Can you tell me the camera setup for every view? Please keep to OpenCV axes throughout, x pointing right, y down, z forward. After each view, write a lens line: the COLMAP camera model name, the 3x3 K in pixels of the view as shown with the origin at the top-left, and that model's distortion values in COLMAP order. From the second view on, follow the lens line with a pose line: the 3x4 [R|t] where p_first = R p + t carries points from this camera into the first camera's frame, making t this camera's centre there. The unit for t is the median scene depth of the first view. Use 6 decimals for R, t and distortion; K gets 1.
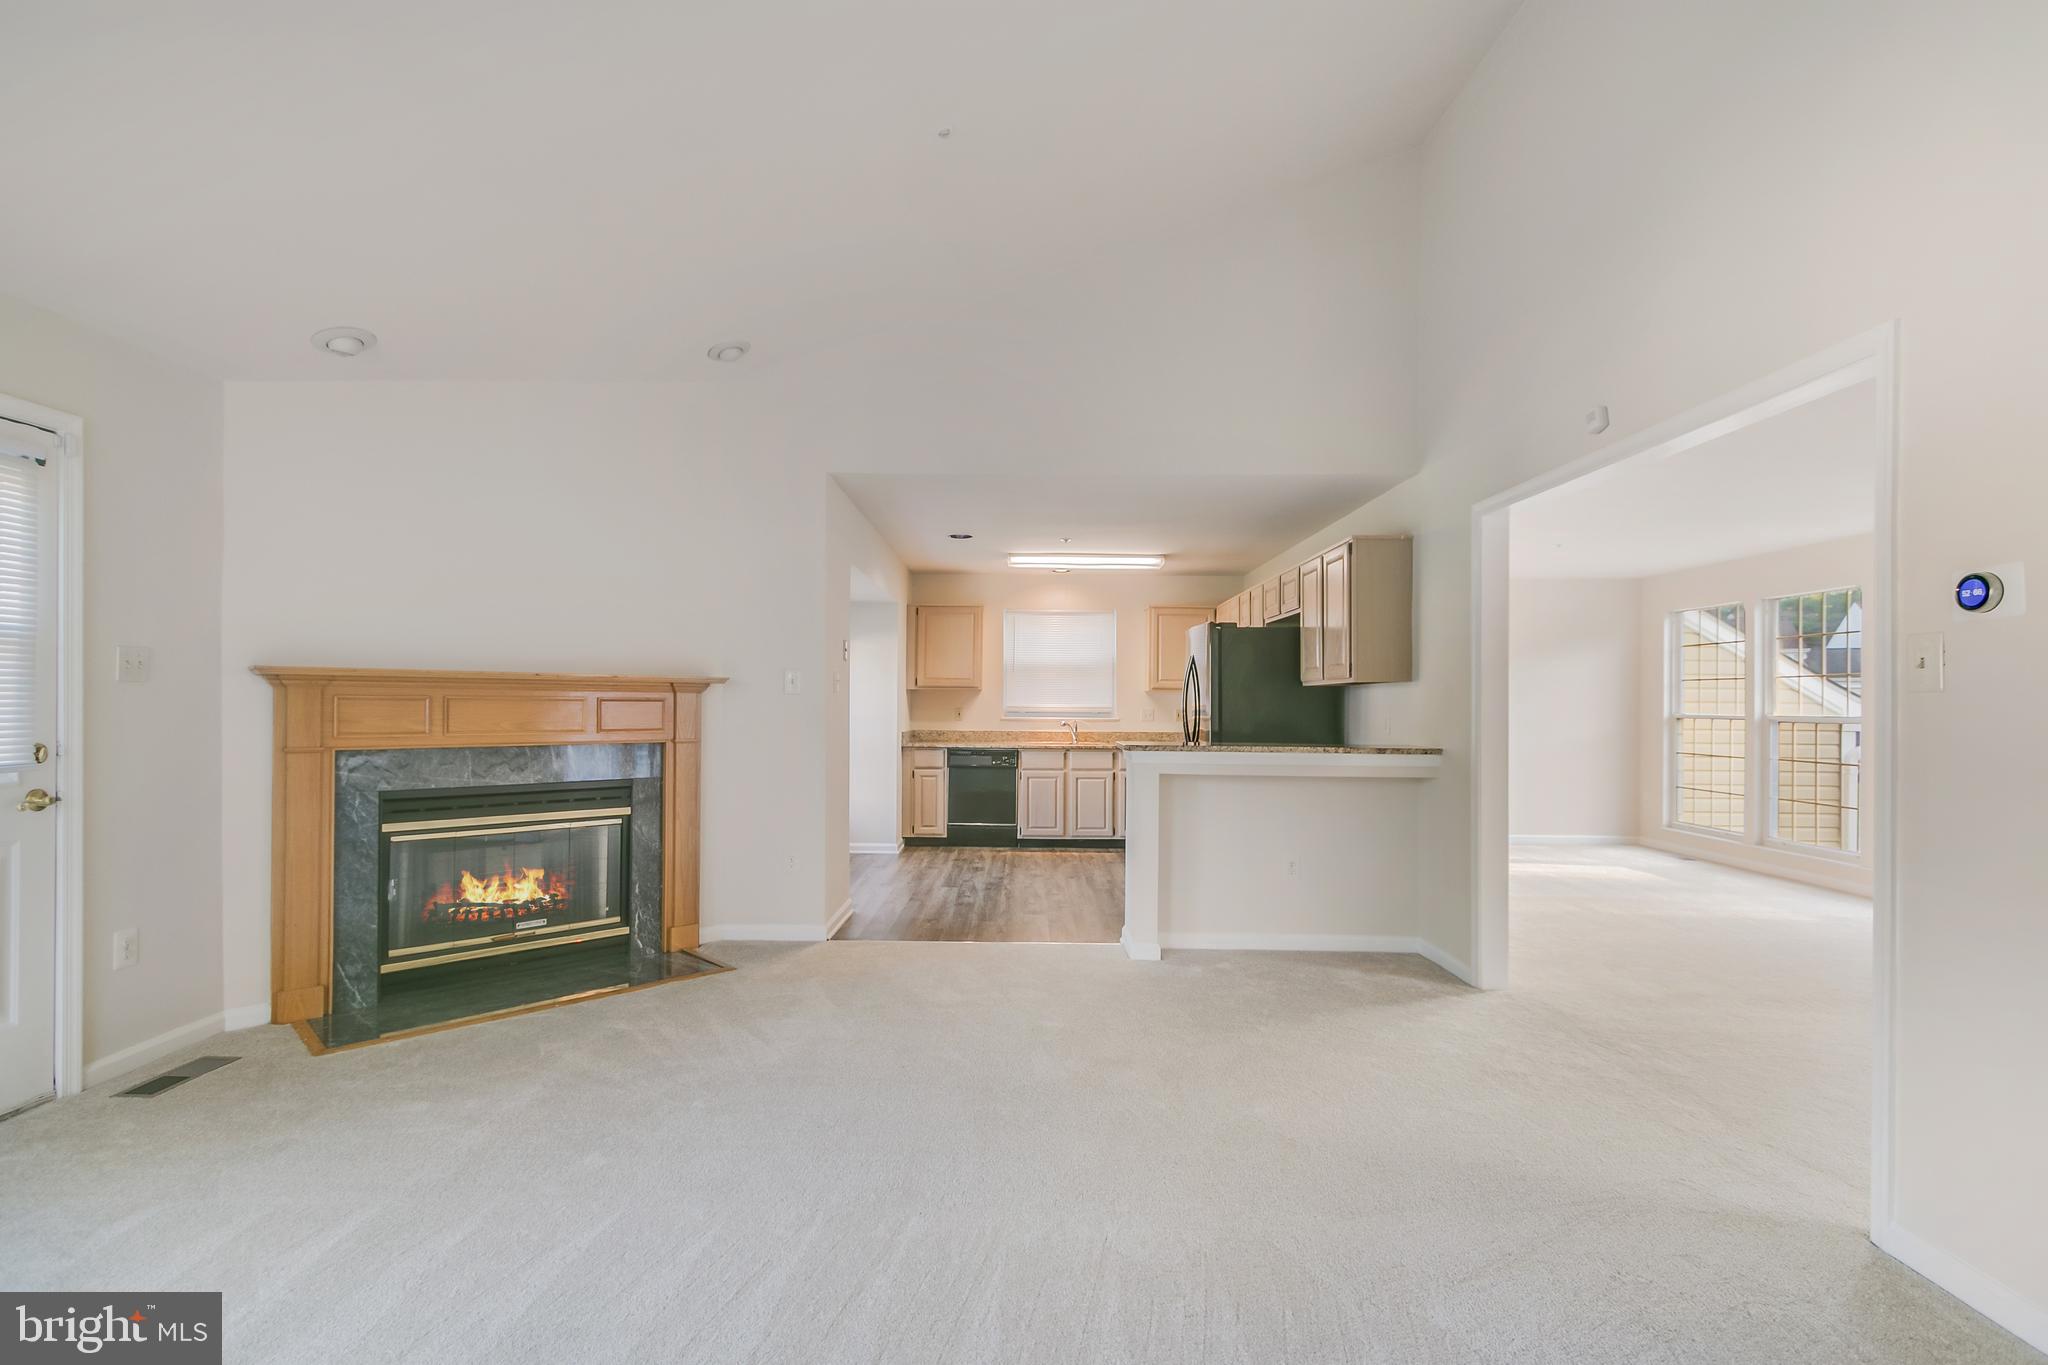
lens RADIAL K [[952.2, 0, 1007.9], [0, 952.2, 702.8], [0, 0, 1]] dist [0.005390, -0.000480]
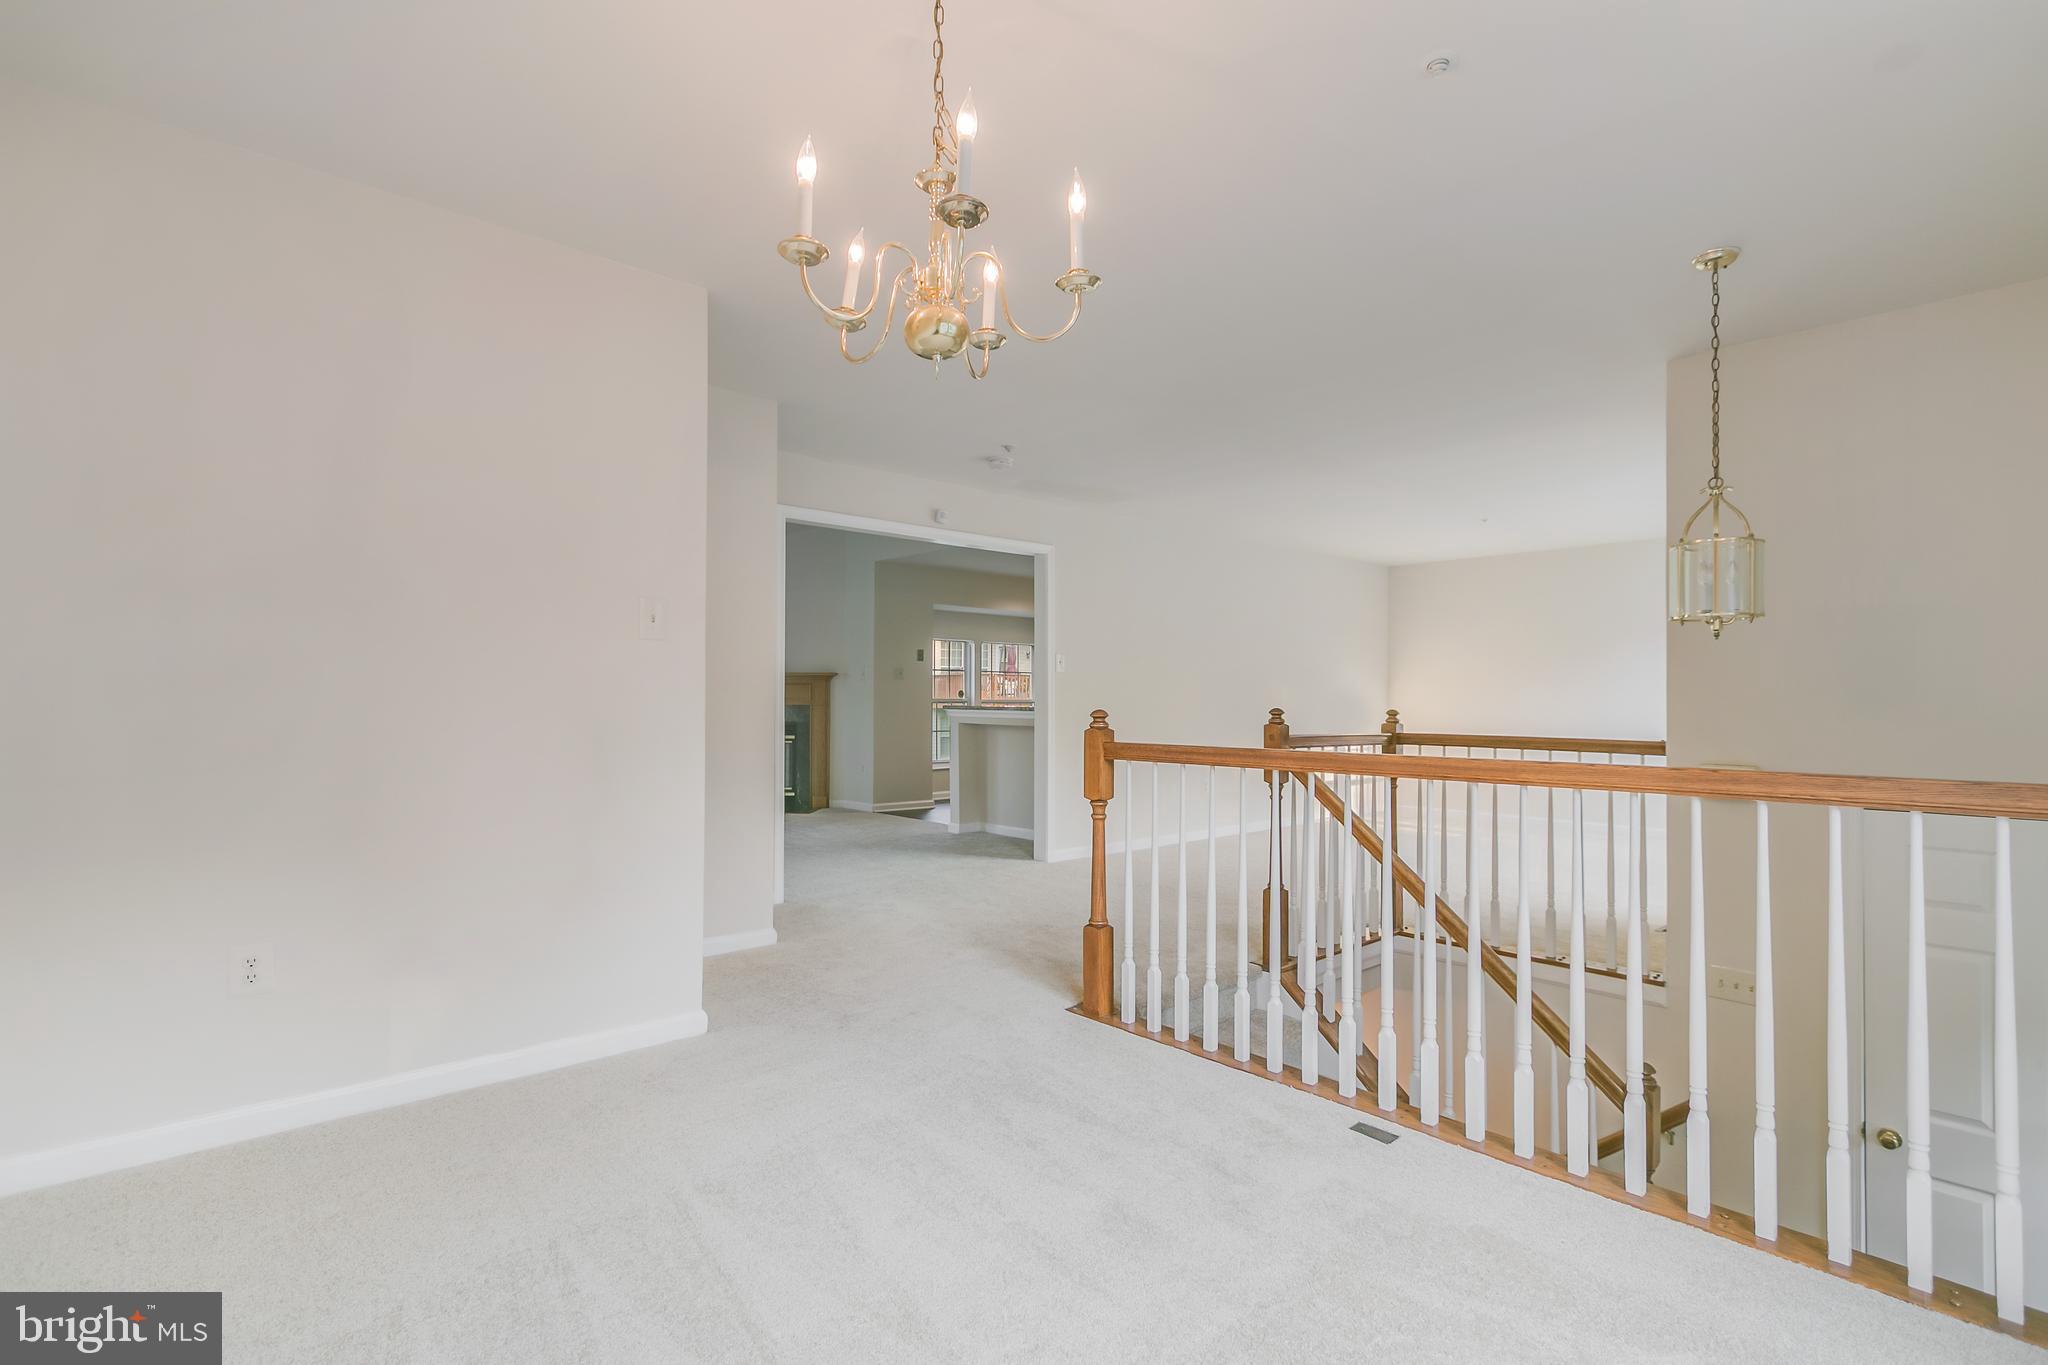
lens RADIAL K [[982.6, 0, 1023.4], [0, 982.6, 669.7], [0, 0, 1]] dist [0.002458, -0.000542]
pose [[0.672853, -0.023159, -0.739414, 1.538912], [0.003705, 0.999603, -0.027937, 0.027009], [0.739767, 0.016057, 0.672671, -0.088440]]
